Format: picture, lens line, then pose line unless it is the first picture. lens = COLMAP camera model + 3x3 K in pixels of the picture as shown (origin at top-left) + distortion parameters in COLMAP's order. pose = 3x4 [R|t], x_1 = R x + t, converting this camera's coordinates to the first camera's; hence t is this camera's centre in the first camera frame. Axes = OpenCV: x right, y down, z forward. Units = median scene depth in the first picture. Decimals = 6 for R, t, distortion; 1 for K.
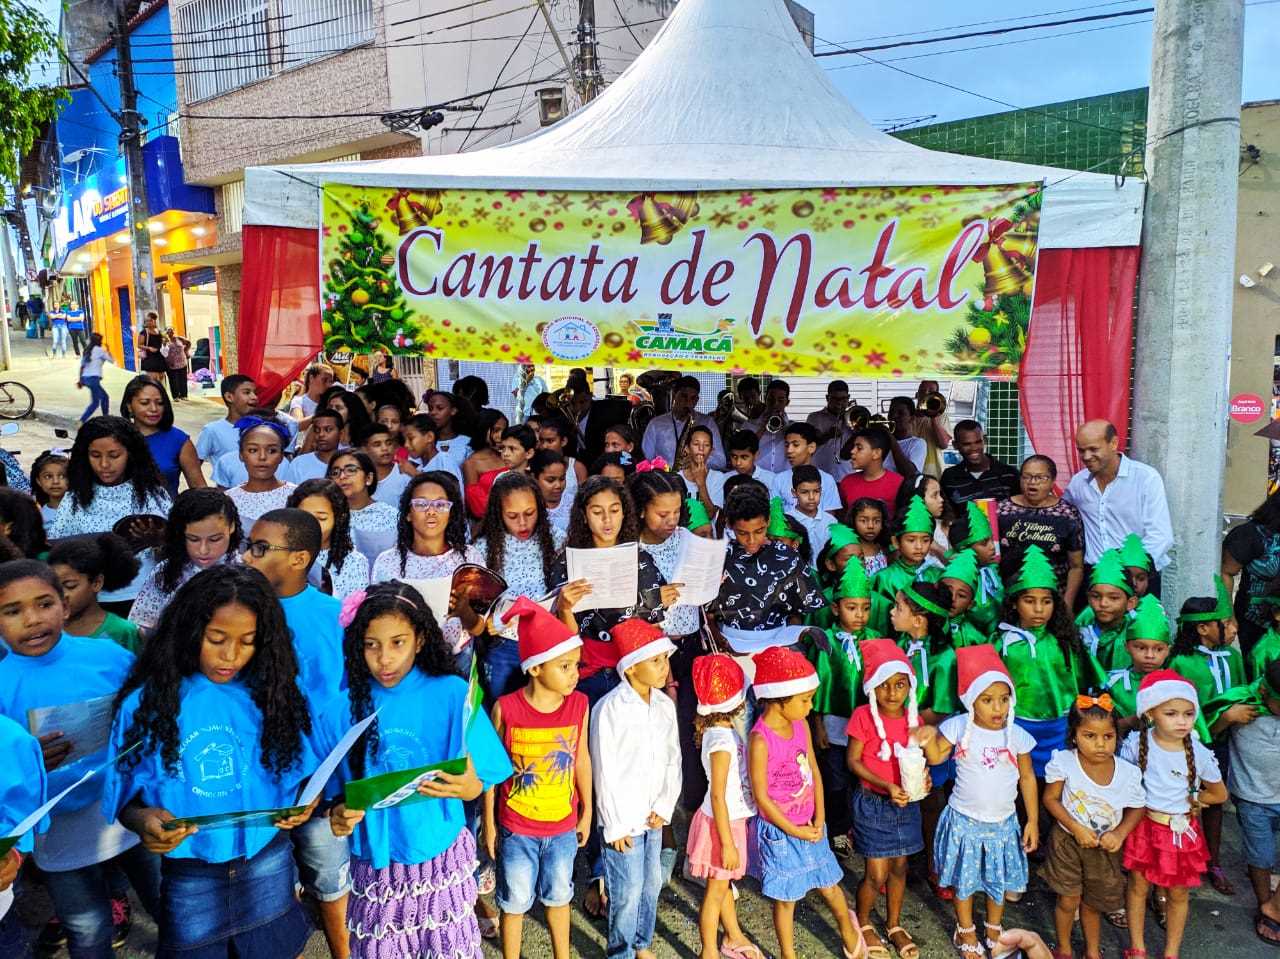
lens RADIAL K [[951.1, 0, 646.4], [0, 951.1, 476.8], [0, 0, 1]] dist [0.068567, -0.066498]
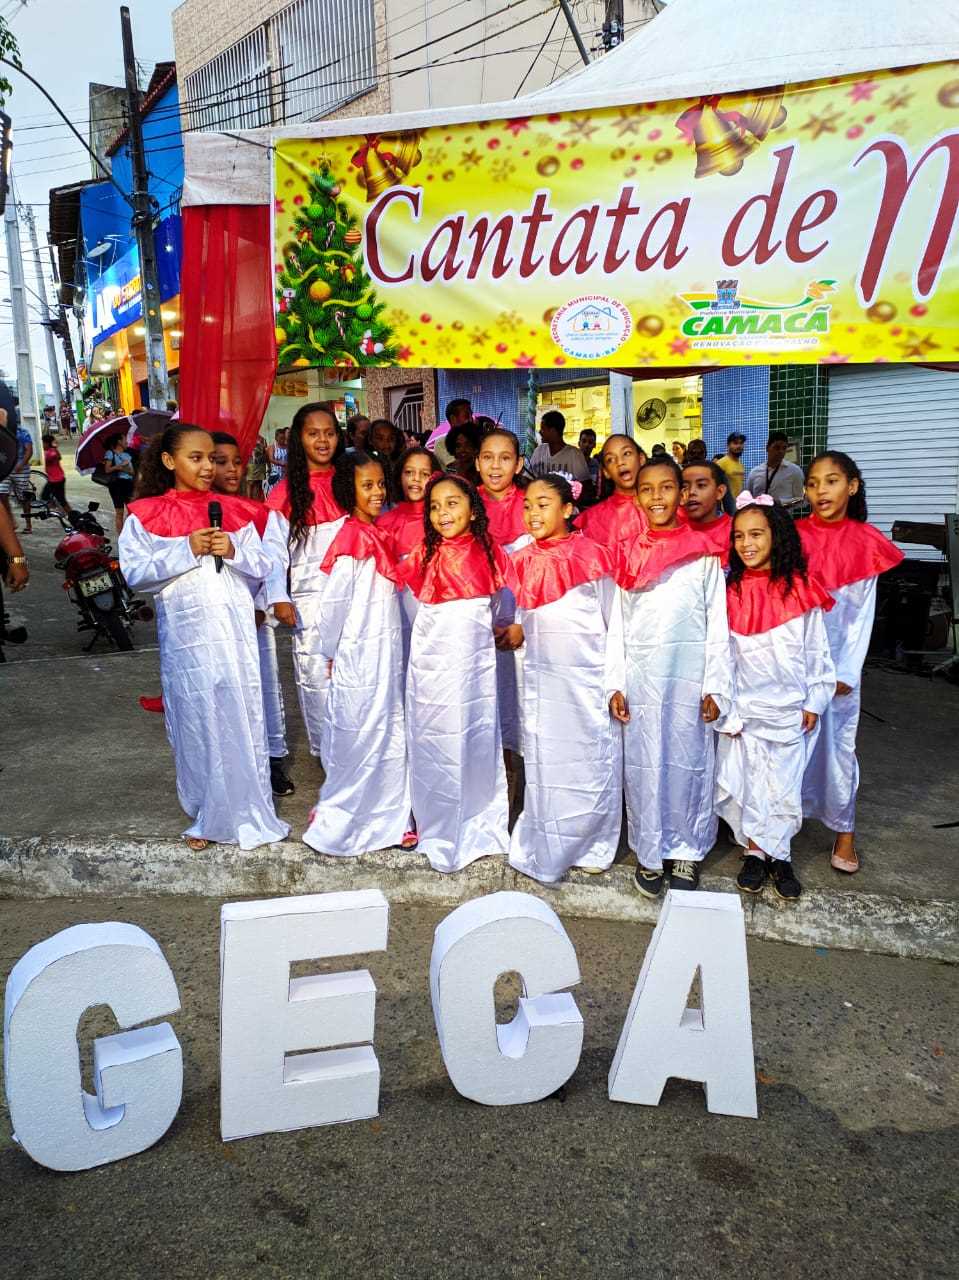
lens RADIAL K [[951.1, 0, 480.5], [0, 951.1, 647.5], [0, 0, 1]] dist [0.068567, -0.066498]
pose [[0.983165, 0.022803, -0.181289, -0.023929], [-0.010869, 0.997724, 0.066553, 0.050729], [0.182394, -0.063463, 0.981175, 0.255826]]
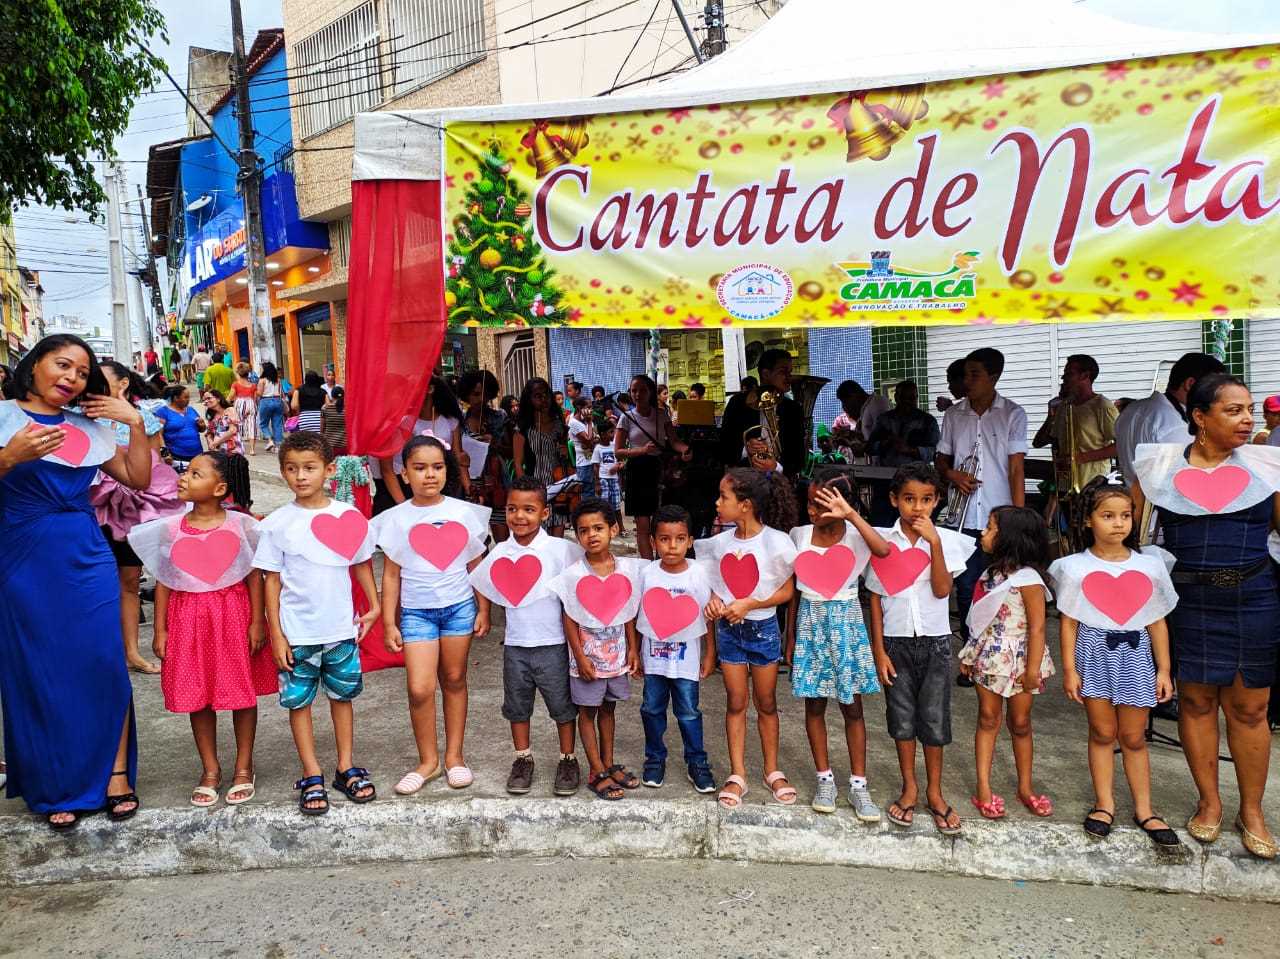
lens RADIAL K [[951.1, 0, 647.9], [0, 951.1, 482.3], [0, 0, 1]] dist [0.068567, -0.066498]
pose [[0.994452, -0.020087, -0.103254, -0.088832], [0.016237, 0.999146, -0.037997, 0.039361], [0.103929, 0.036110, 0.993929, 0.220504]]
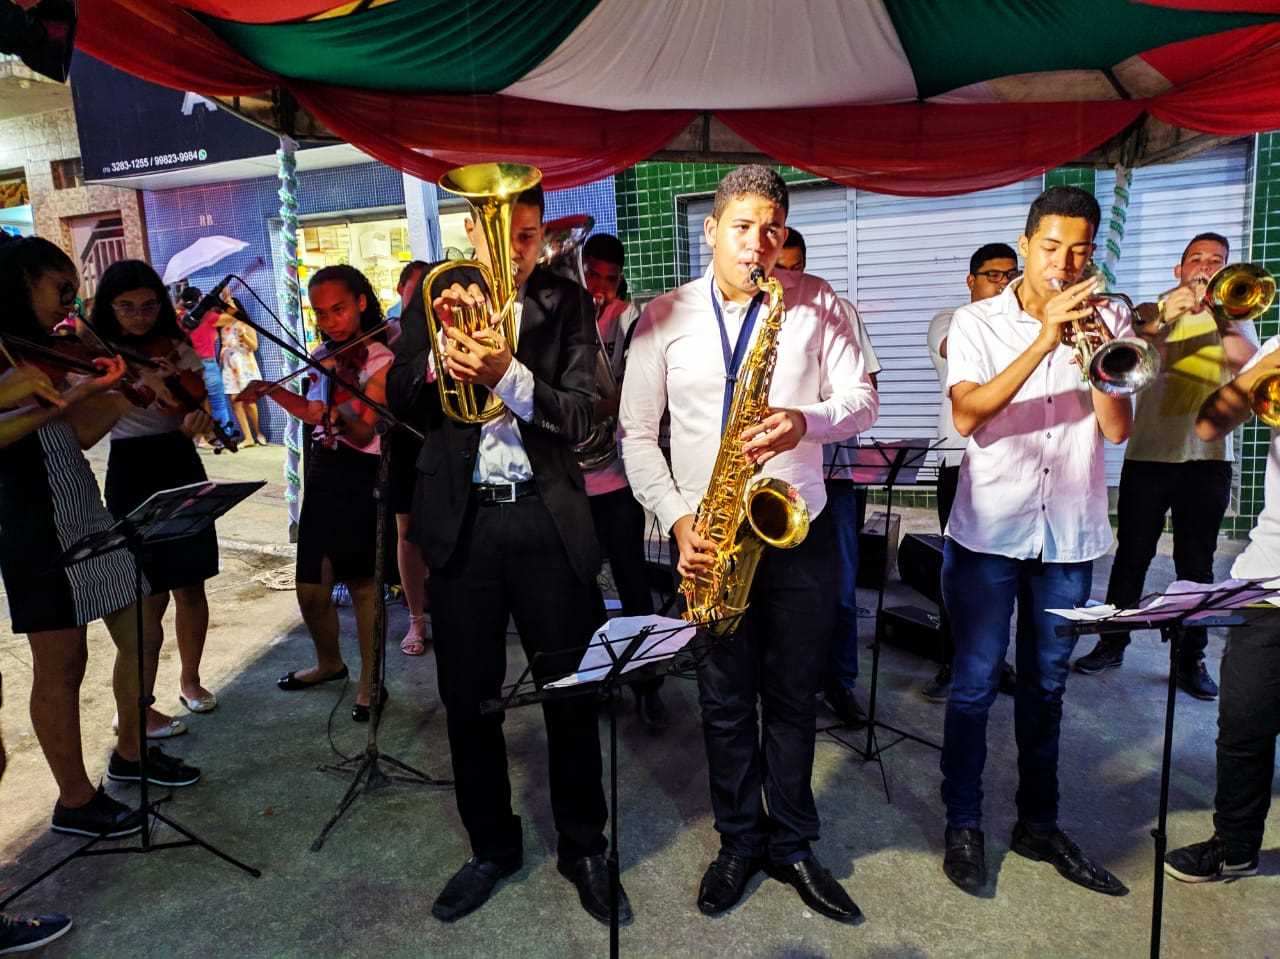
lens RADIAL K [[951.1, 0, 640.1], [0, 951.1, 476.4], [0, 0, 1]] dist [0.068567, -0.066498]
pose [[0.978481, -0.052903, 0.199437, -0.100605], [0.045660, 0.998126, 0.040745, -0.026259], [-0.201219, -0.030762, 0.979063, 0.869859]]
